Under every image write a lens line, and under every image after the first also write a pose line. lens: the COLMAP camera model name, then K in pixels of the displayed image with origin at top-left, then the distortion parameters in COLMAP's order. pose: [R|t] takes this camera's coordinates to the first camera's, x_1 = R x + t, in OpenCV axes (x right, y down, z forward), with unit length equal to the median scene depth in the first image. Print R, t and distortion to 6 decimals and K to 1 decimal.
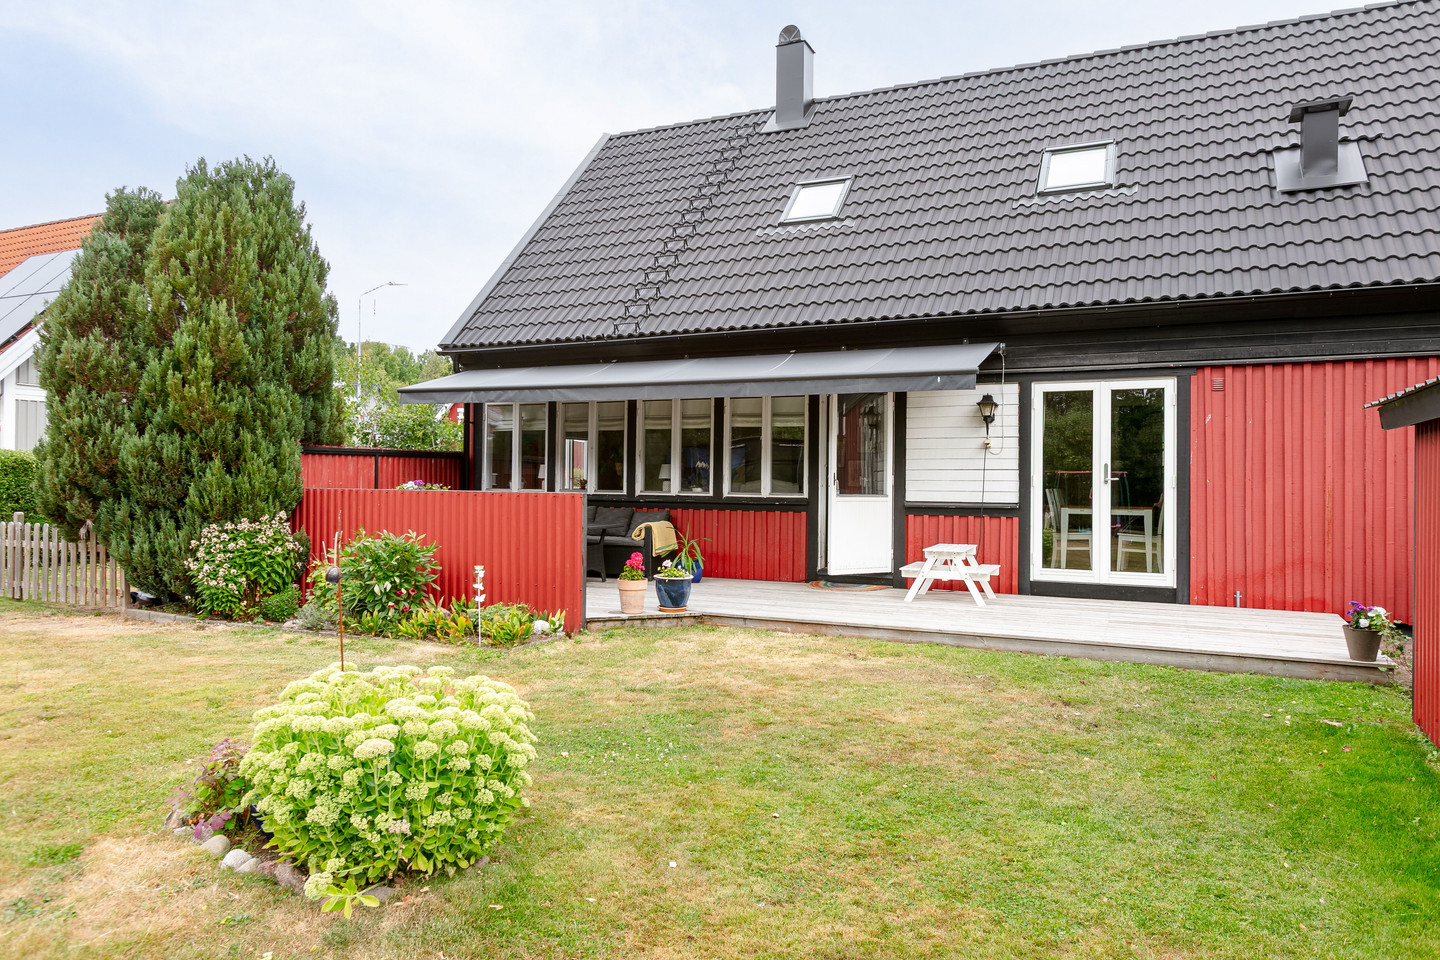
lens RADIAL K [[1039.2, 0, 688.4], [0, 1039.2, 475.8], [0, 0, 1]] dist [0.018549, 0.000597]
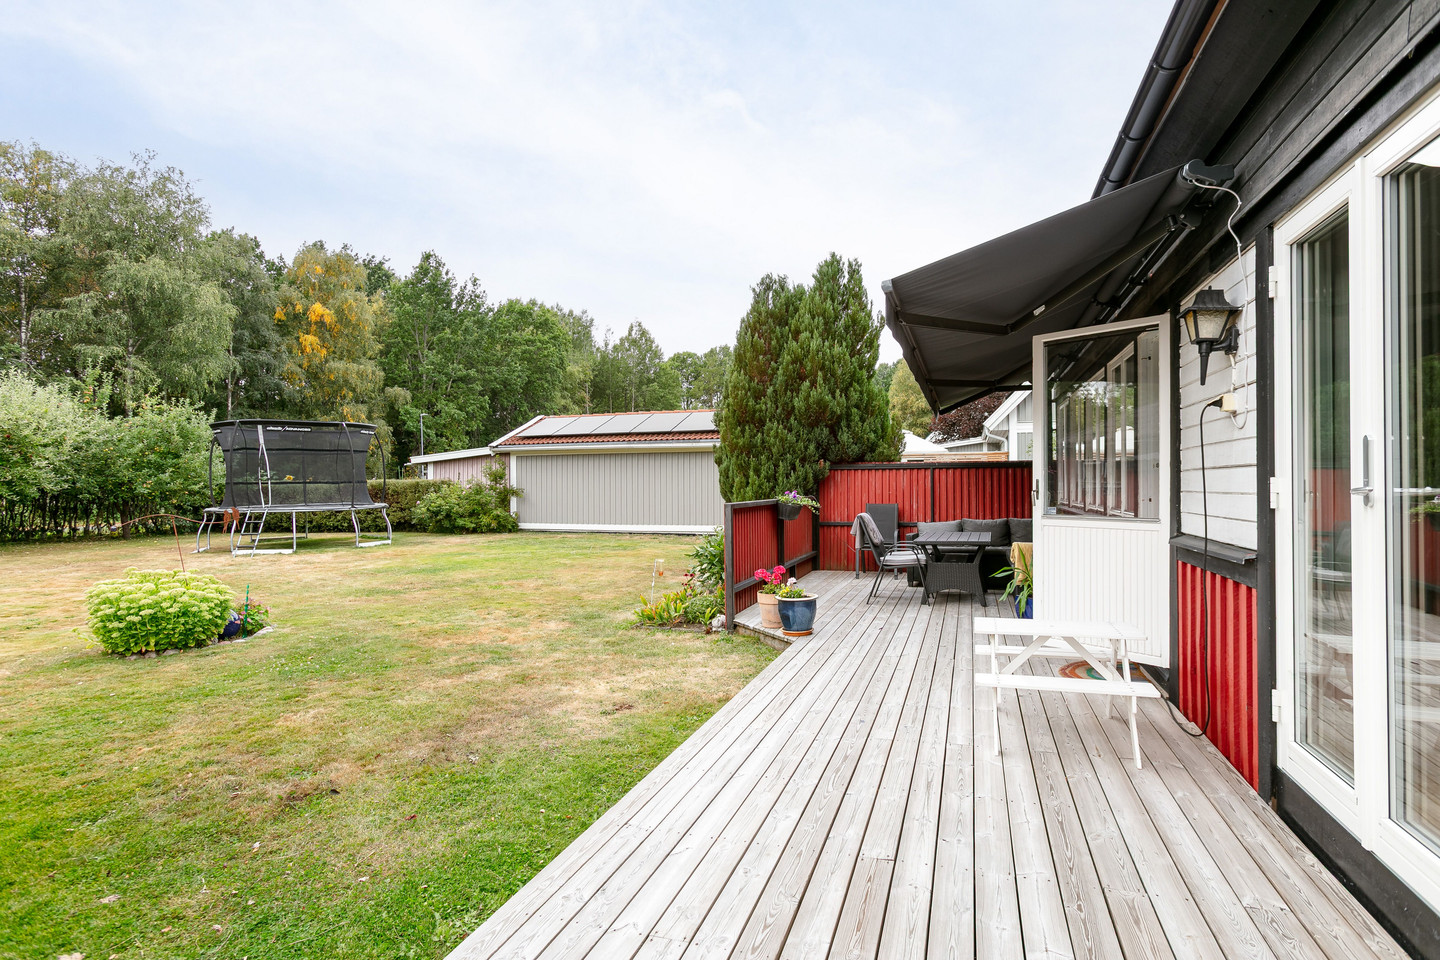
lens RADIAL K [[750.8, 0, 720.0], [0, 750.8, 480.0], [0, 0, 1]] dist [-0.067945, 0.000221]
pose [[0.156320, -0.010440, -0.987651, 0.569969], [0.003768, 0.999943, -0.009973, 0.001922], [0.987699, -0.002162, 0.156350, 0.785175]]
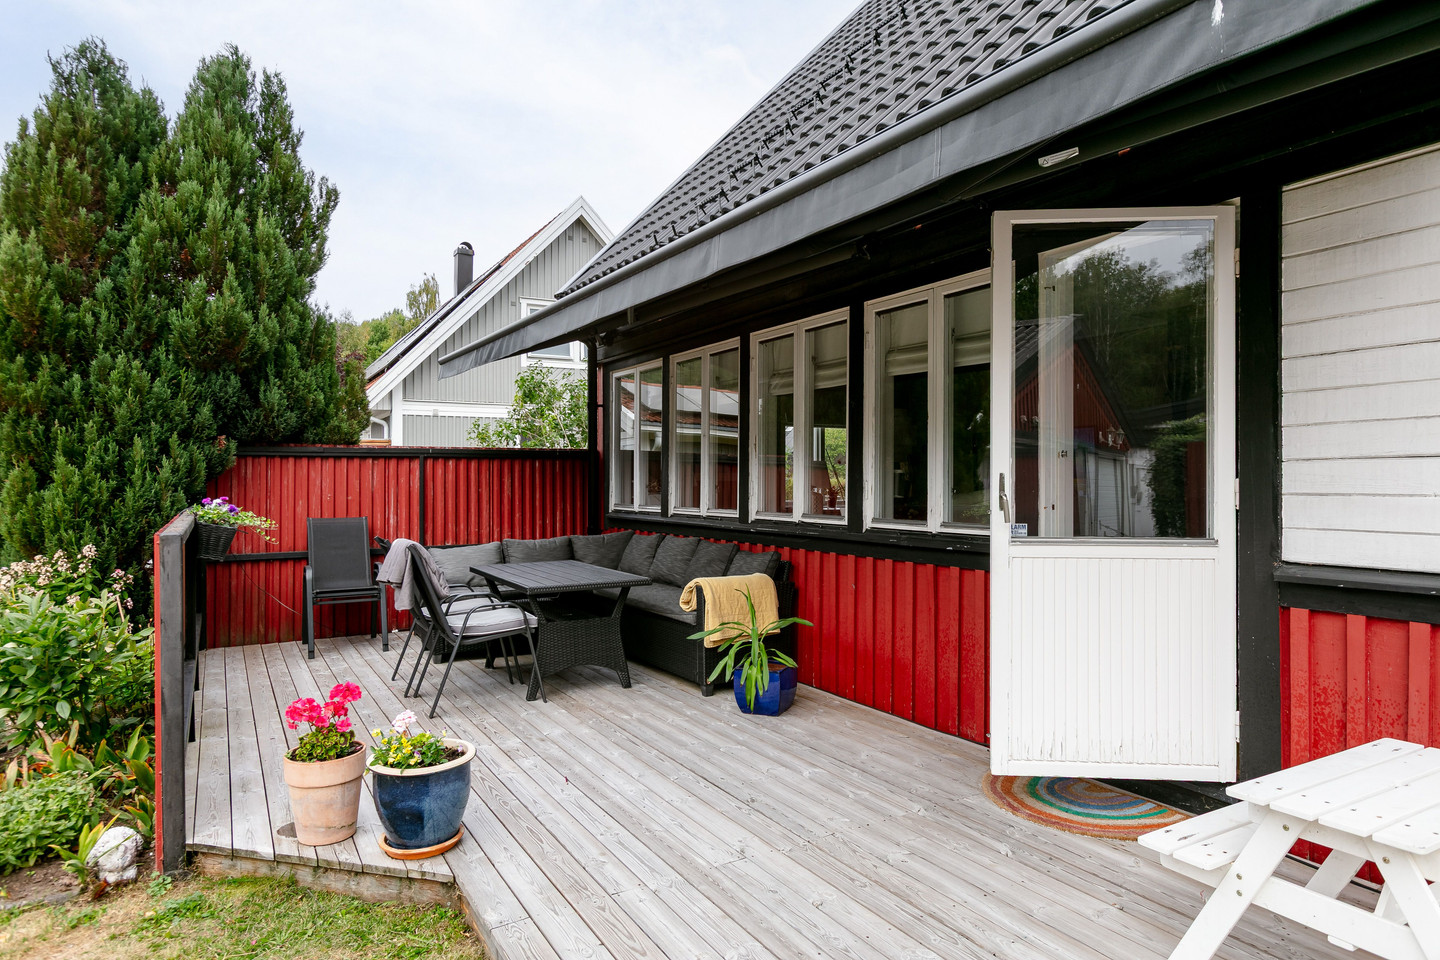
lens RADIAL K [[890.0, 0, 720.0], [0, 890.0, 480.0], [0, 0, 1]] dist [0.001982, -0.001254]
pose [[0.839519, -0.007177, -0.543283, 0.231226], [0.005600, 0.999974, -0.004557, 0.000426], [0.543302, 0.000784, 0.839537, 0.746858]]
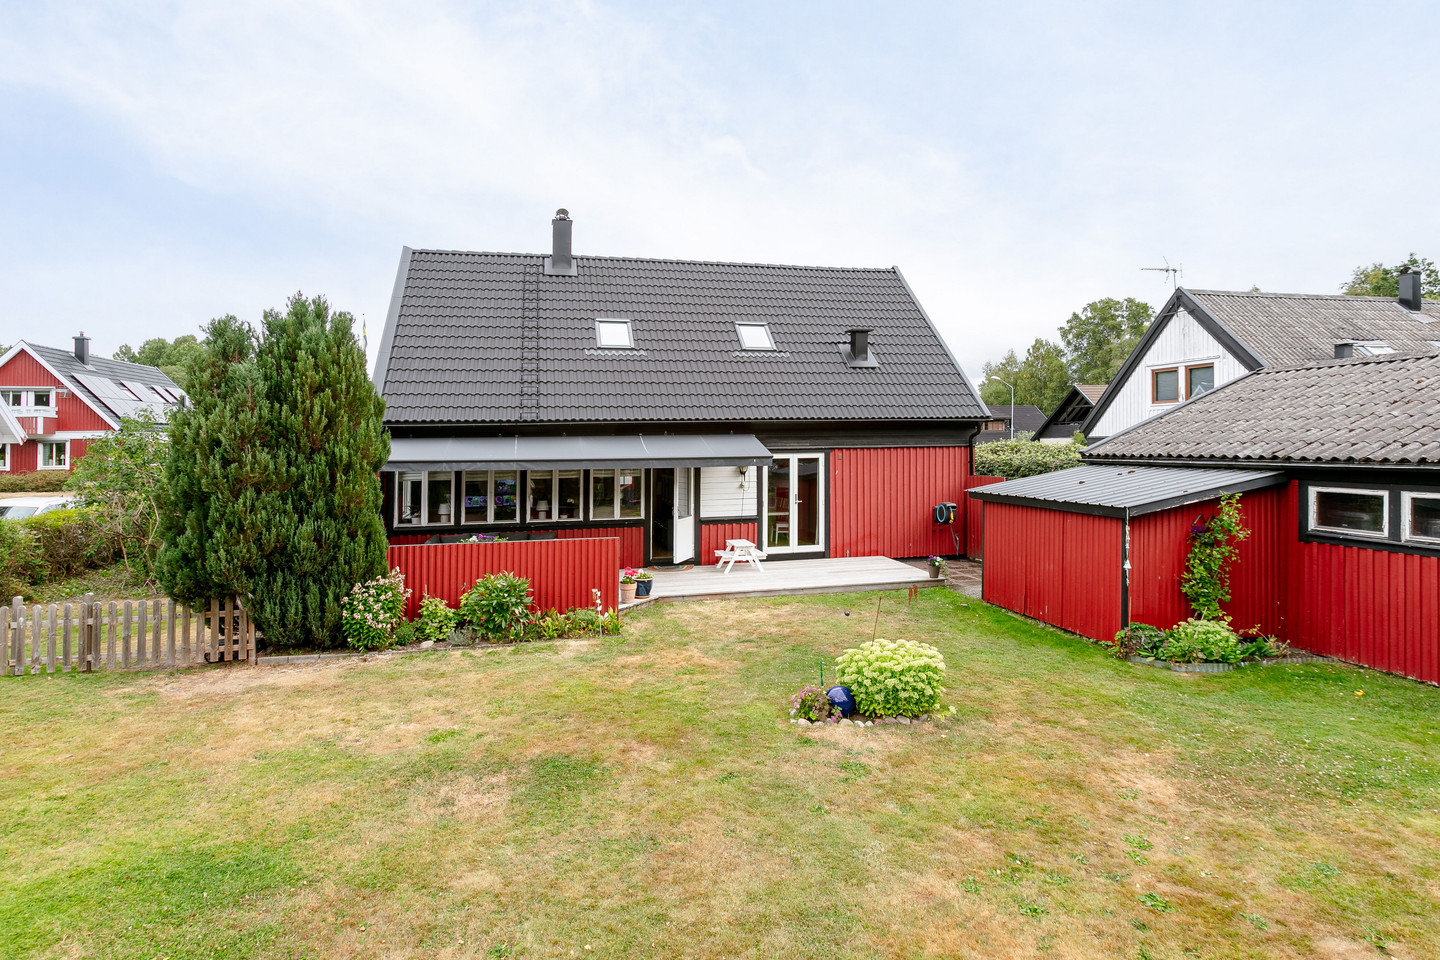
lens RADIAL K [[853.7, 0, 719.0], [0, 853.7, 415.1], [0, 0, 1]] dist [-0.008025, 0.000005]
pose [[0.736111, -0.004957, 0.676842, -0.850559], [0.009942, 0.999944, -0.003490, -0.163098], [-0.676788, 0.009298, 0.736120, -0.141213]]
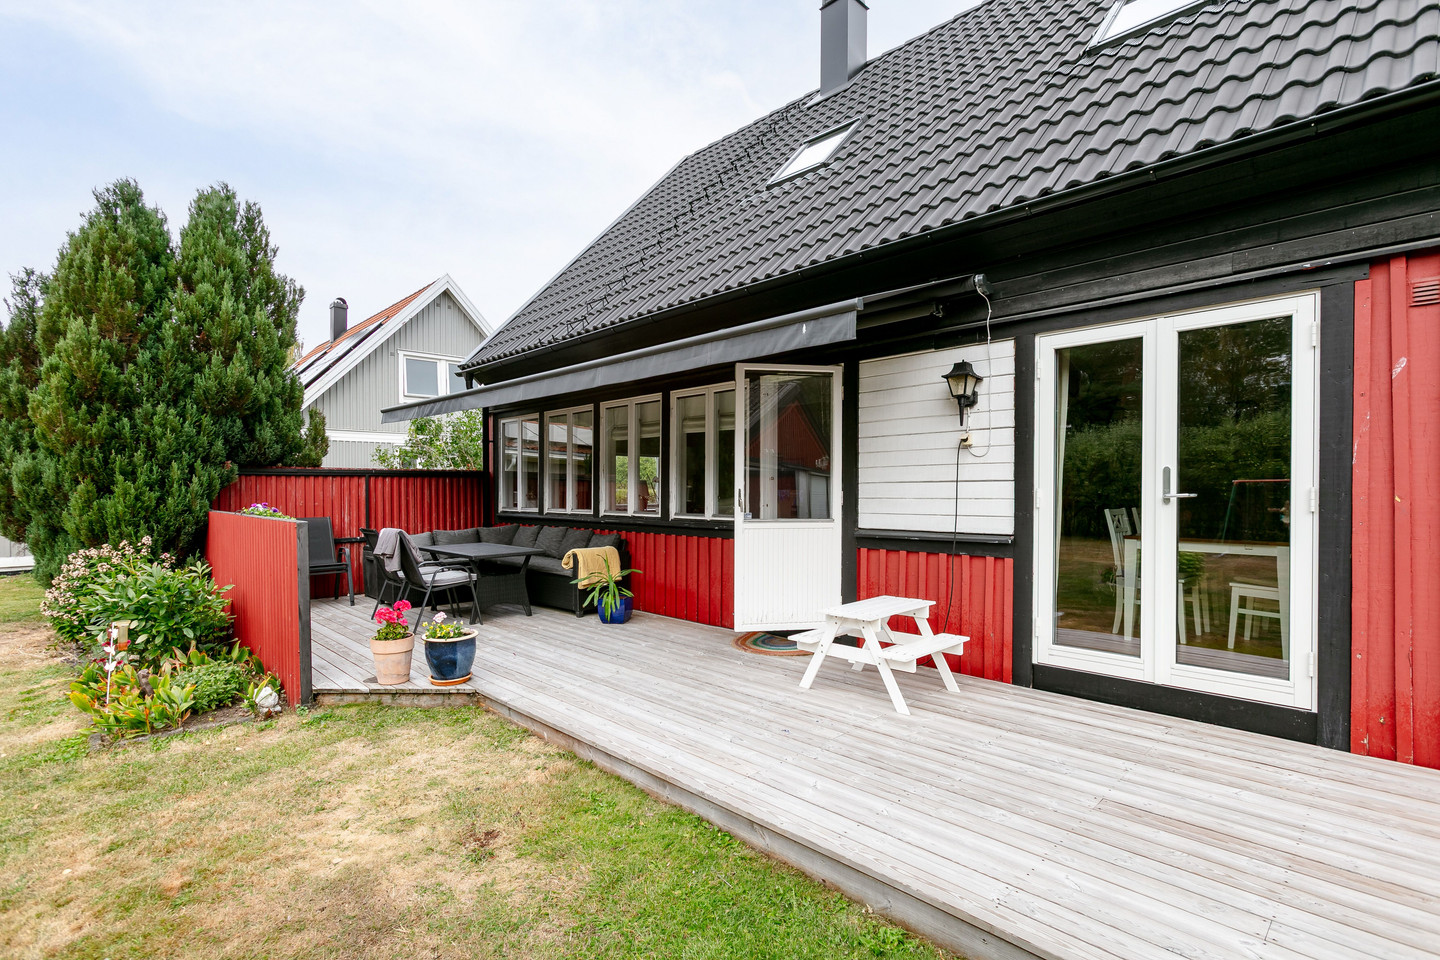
lens RADIAL K [[700.3, 0, 719.5], [0, 700.3, 501.3], [0, 0, 1]] dist [0.002926, 0.001246]
pose [[0.947472, -0.002627, -0.319828, 0.294535], [0.007149, 0.999890, 0.012965, -0.000248], [0.319758, -0.014571, 0.947387, 0.572677]]
